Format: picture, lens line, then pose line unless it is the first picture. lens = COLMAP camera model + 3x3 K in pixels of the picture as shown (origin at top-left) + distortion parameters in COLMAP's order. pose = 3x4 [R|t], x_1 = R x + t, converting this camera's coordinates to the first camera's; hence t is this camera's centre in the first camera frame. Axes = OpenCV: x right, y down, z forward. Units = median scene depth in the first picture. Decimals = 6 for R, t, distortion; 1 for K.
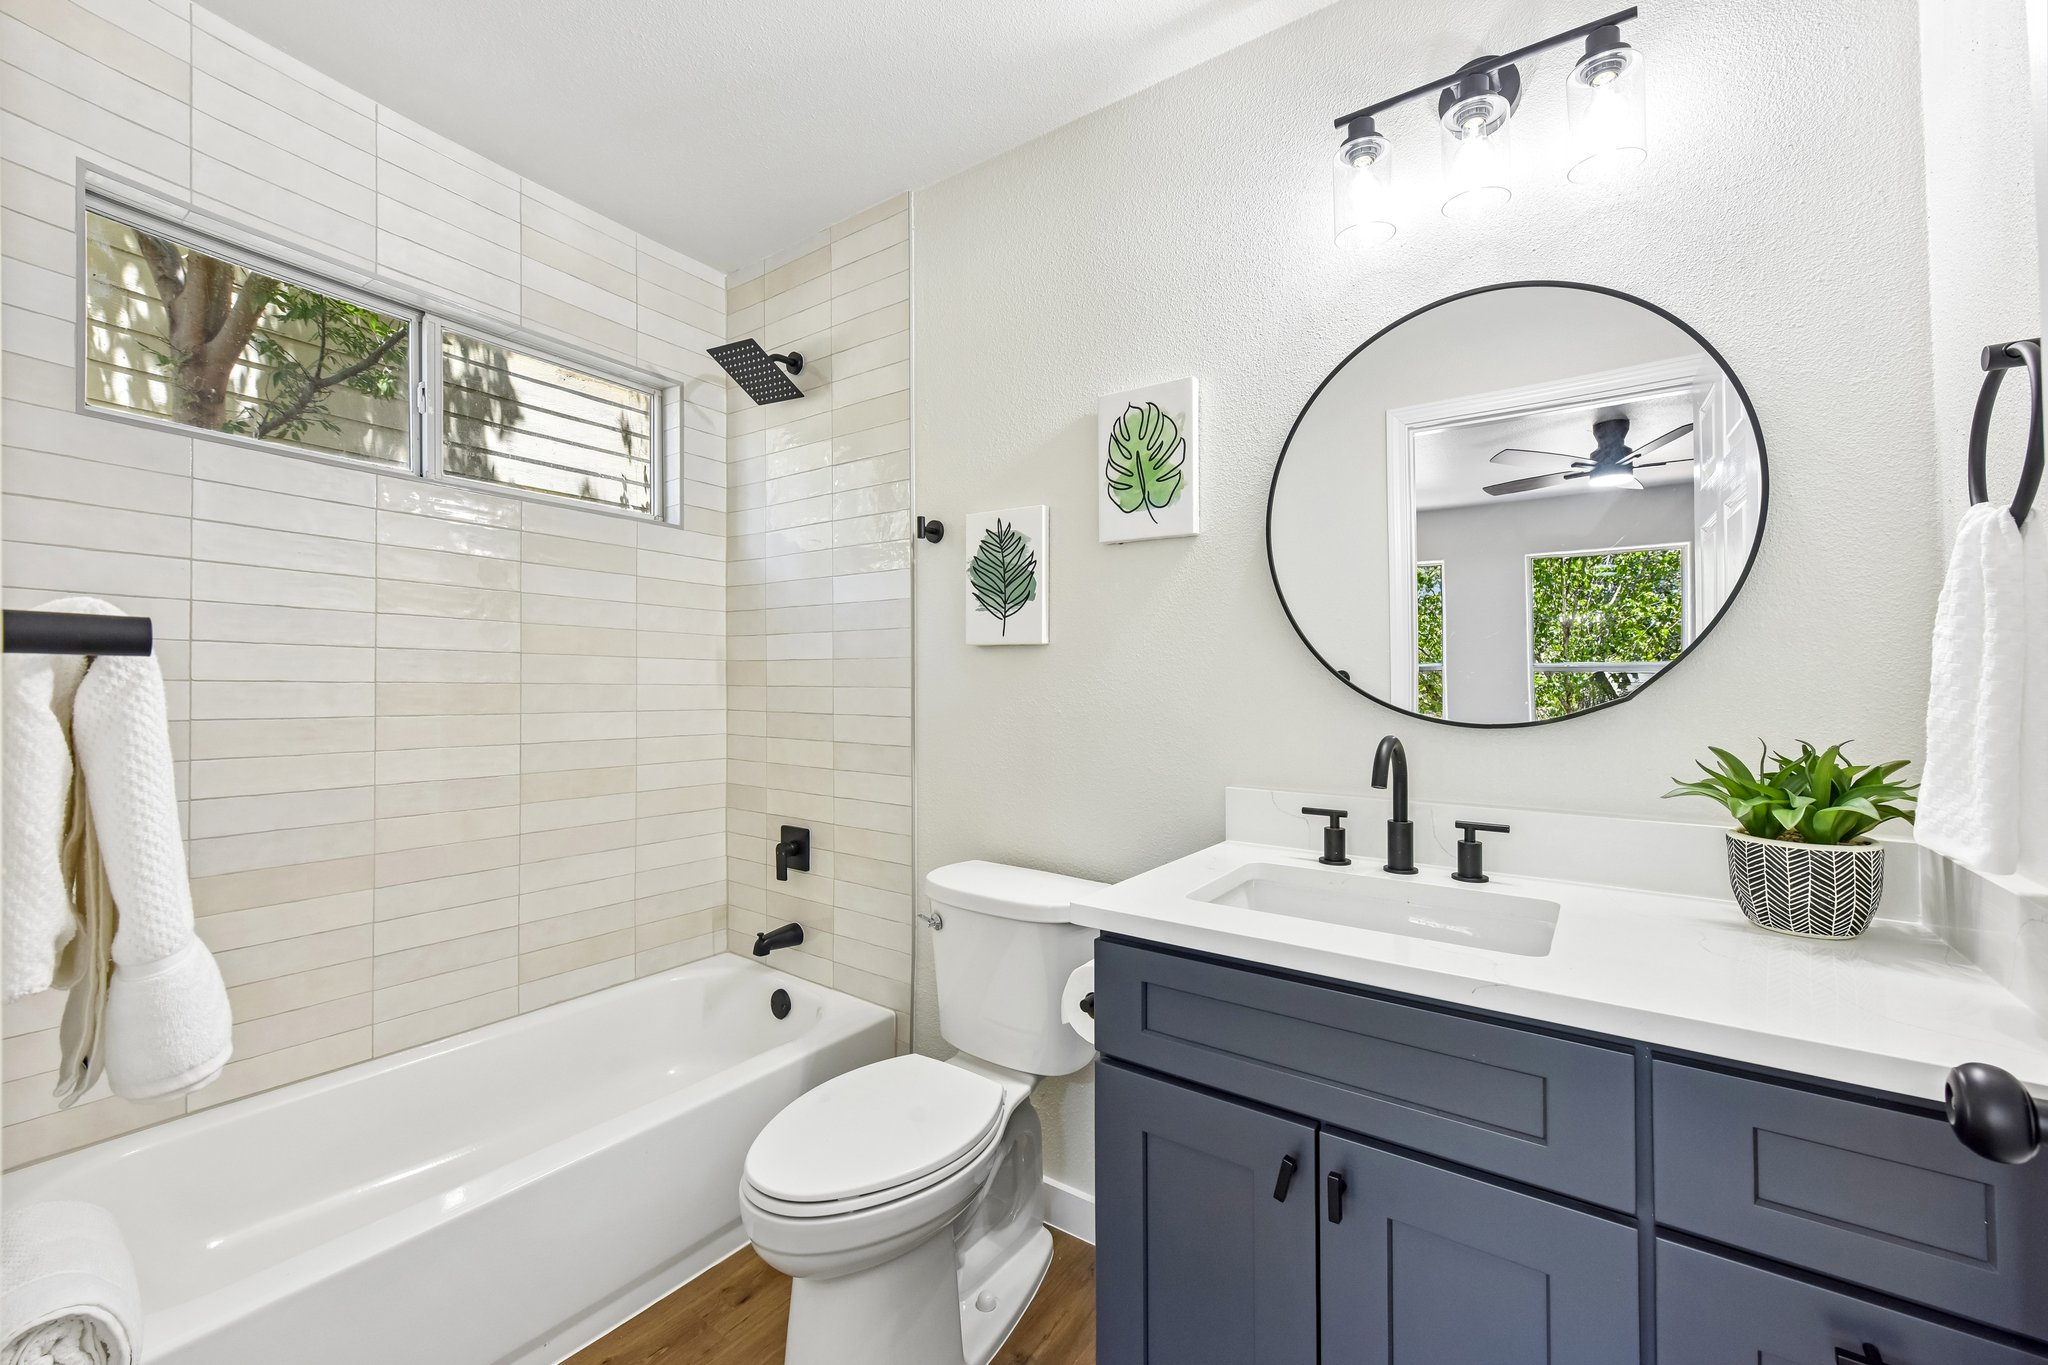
lens RADIAL K [[799.0, 0, 1023.9], [0, 799.0, 681.1], [0, 0, 1]] dist [-0.006386, -0.003137]
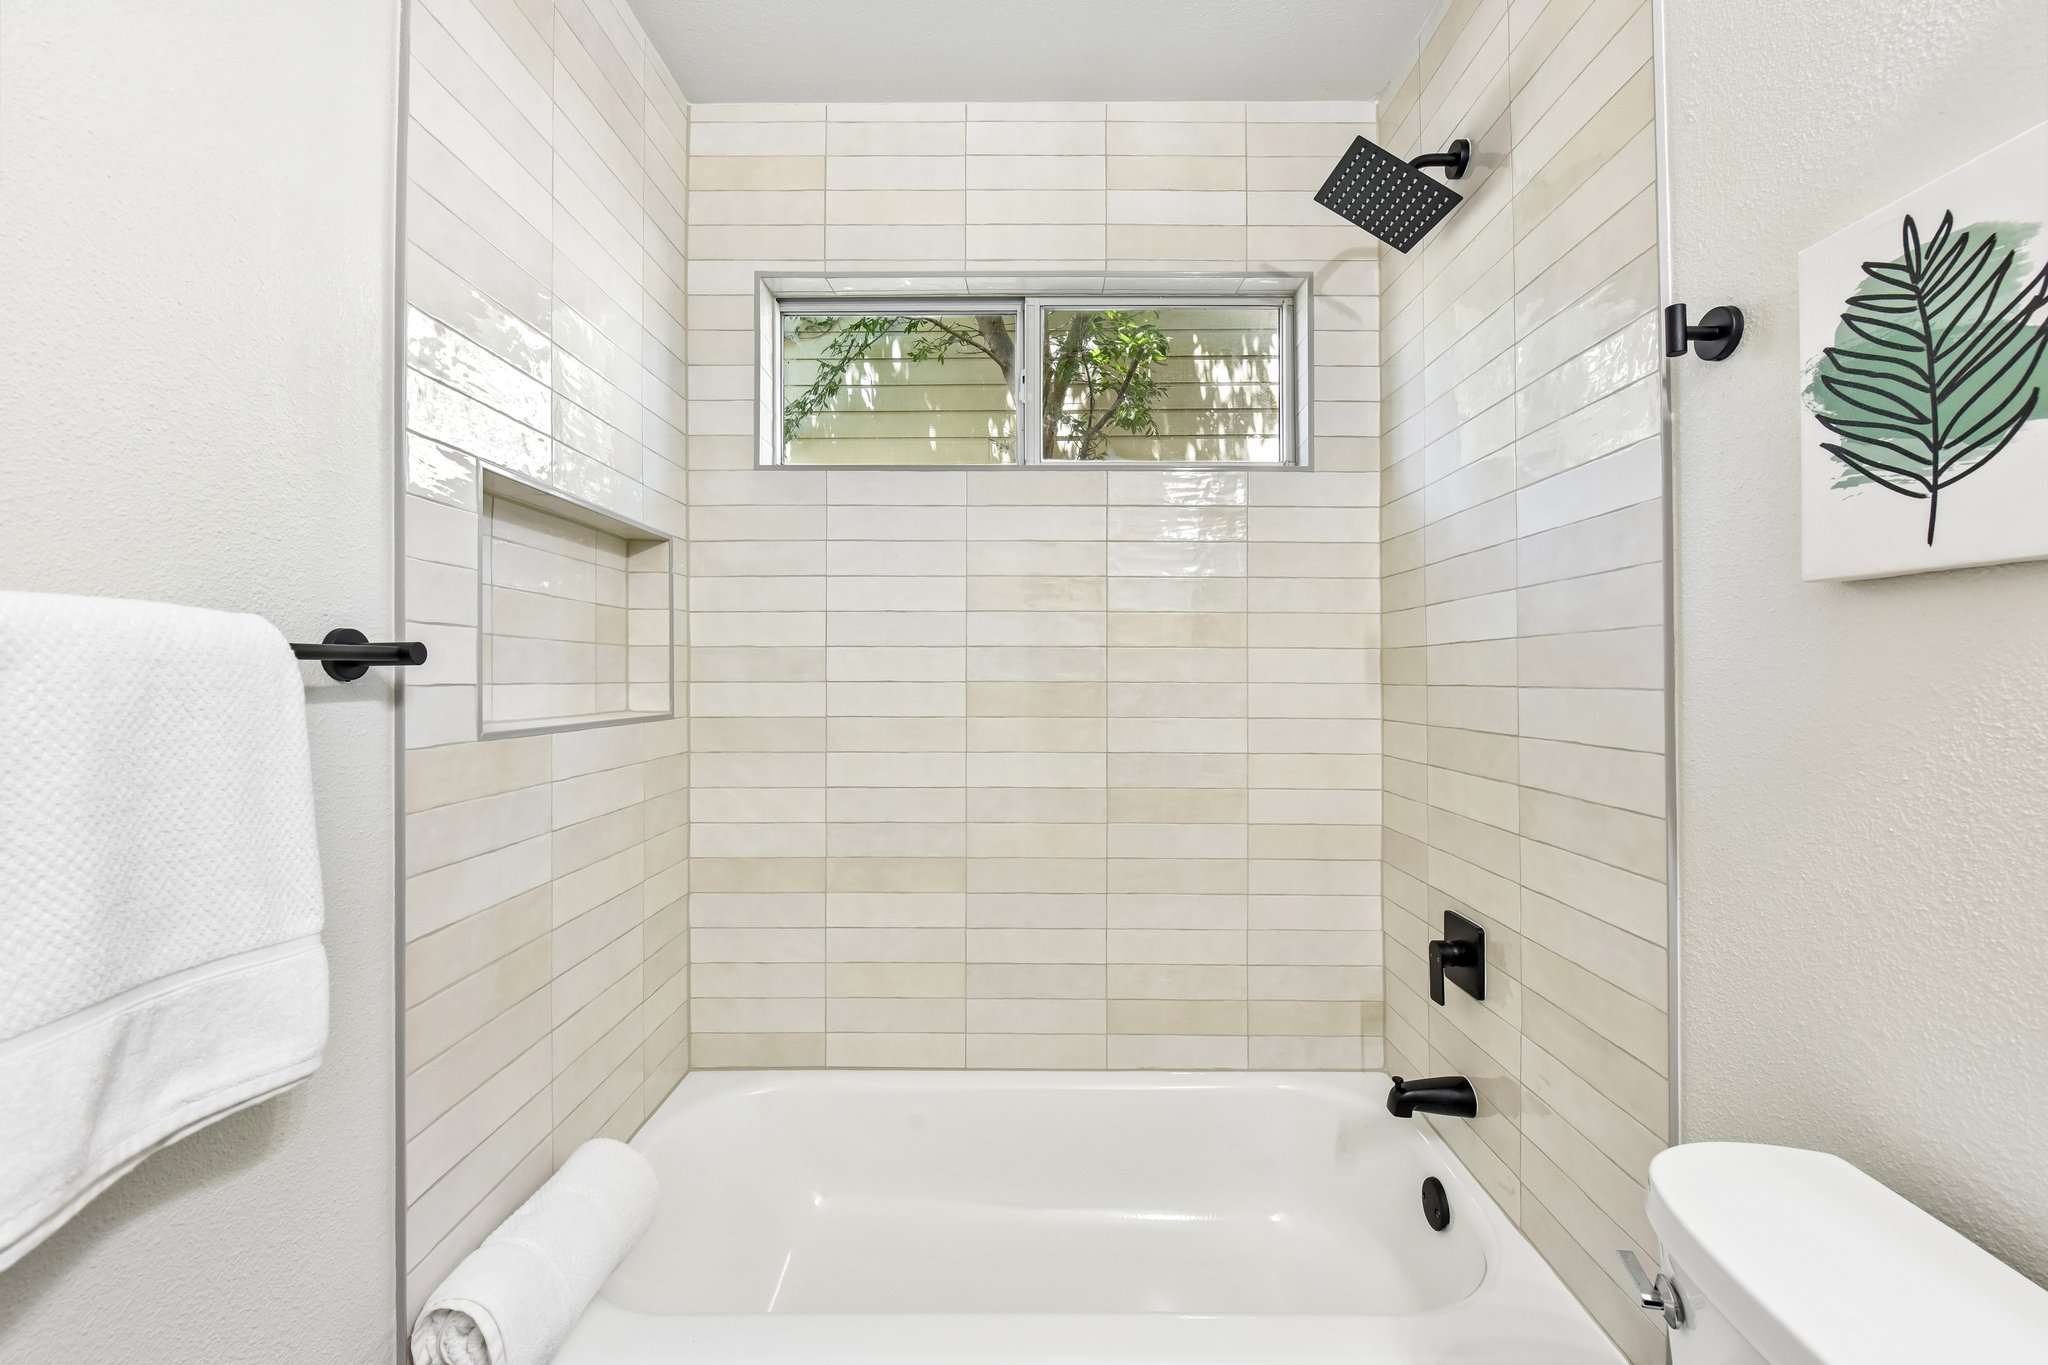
lens RADIAL K [[799.0, 0, 1016.1], [0, 799.0, 674.2], [0, 0, 1]] dist [-0.006386, -0.003137]
pose [[0.552171, -0.010796, -0.833661, 0.034519], [0.006599, 0.999941, -0.008578, 0.000369], [0.833705, -0.000765, 0.552210, 0.427665]]
